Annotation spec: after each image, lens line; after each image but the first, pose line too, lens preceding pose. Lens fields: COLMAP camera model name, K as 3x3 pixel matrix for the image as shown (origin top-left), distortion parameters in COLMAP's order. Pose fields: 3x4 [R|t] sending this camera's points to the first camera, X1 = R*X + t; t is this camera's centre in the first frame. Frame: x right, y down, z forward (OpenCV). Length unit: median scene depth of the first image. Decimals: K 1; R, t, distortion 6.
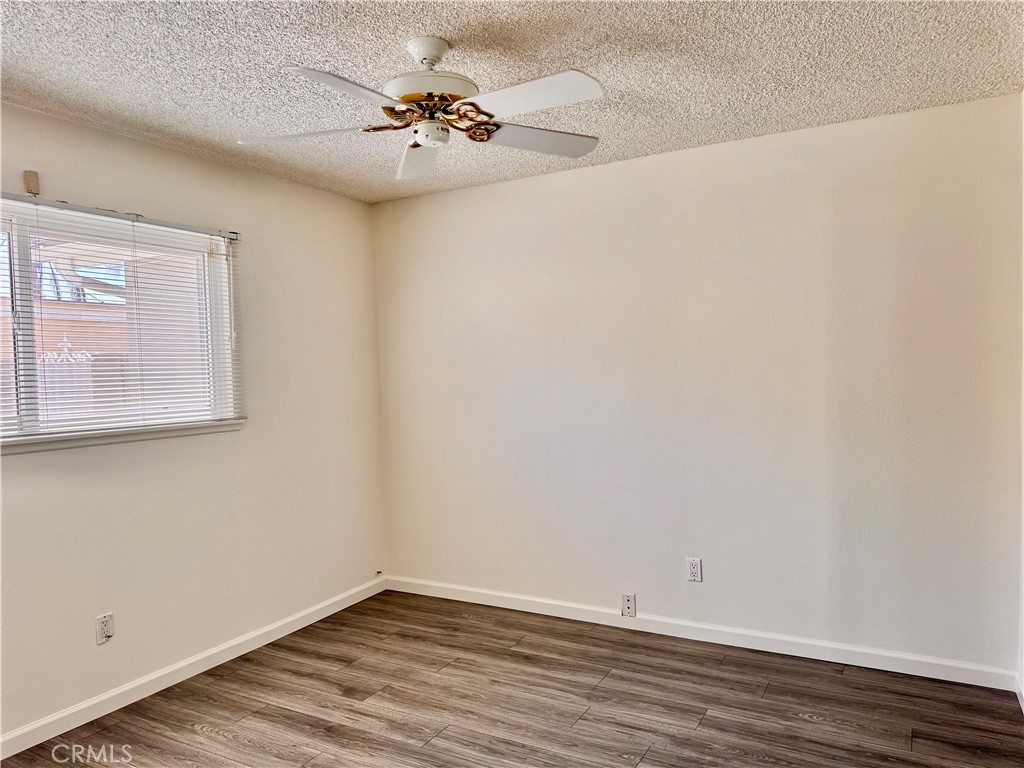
lens RADIAL K [[713.0, 0, 515.1], [0, 713.0, 390.9], [0, 0, 1]] dist [0.006752, -0.006151]
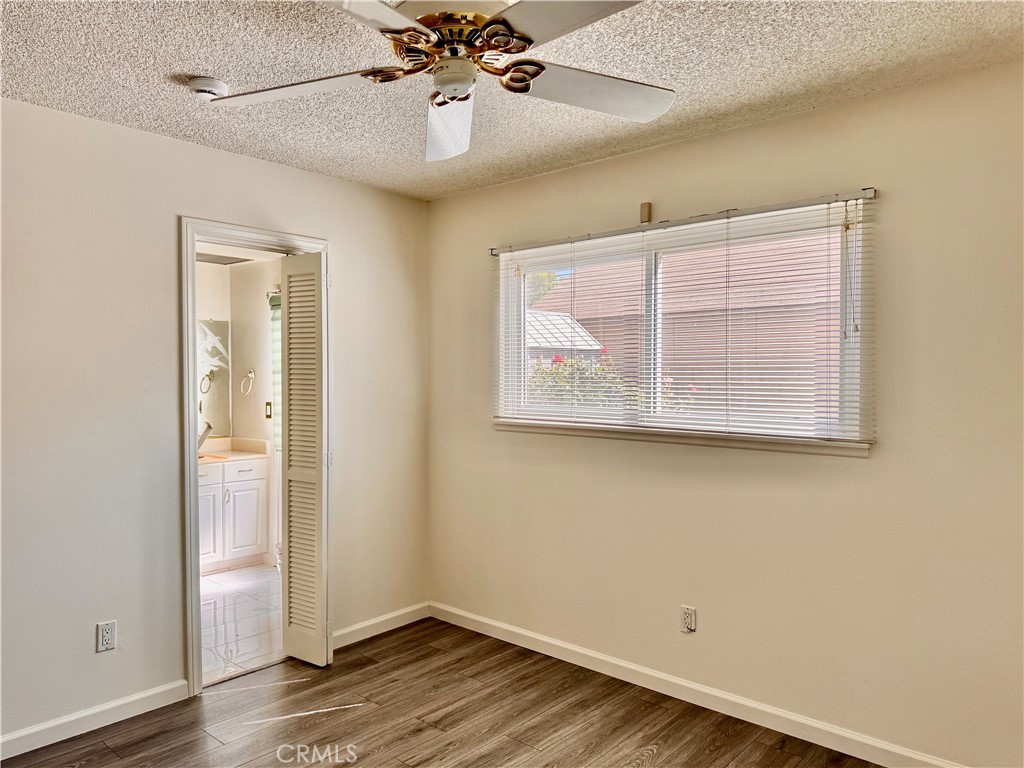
lens RADIAL K [[713.0, 0, 515.1], [0, 713.0, 390.9], [0, 0, 1]] dist [0.006752, -0.006151]
pose [[-0.203885, 0.052621, -0.977580, 0.471588], [-0.024028, 0.997985, 0.058731, -0.056466], [0.978700, 0.035464, -0.202209, 0.928266]]
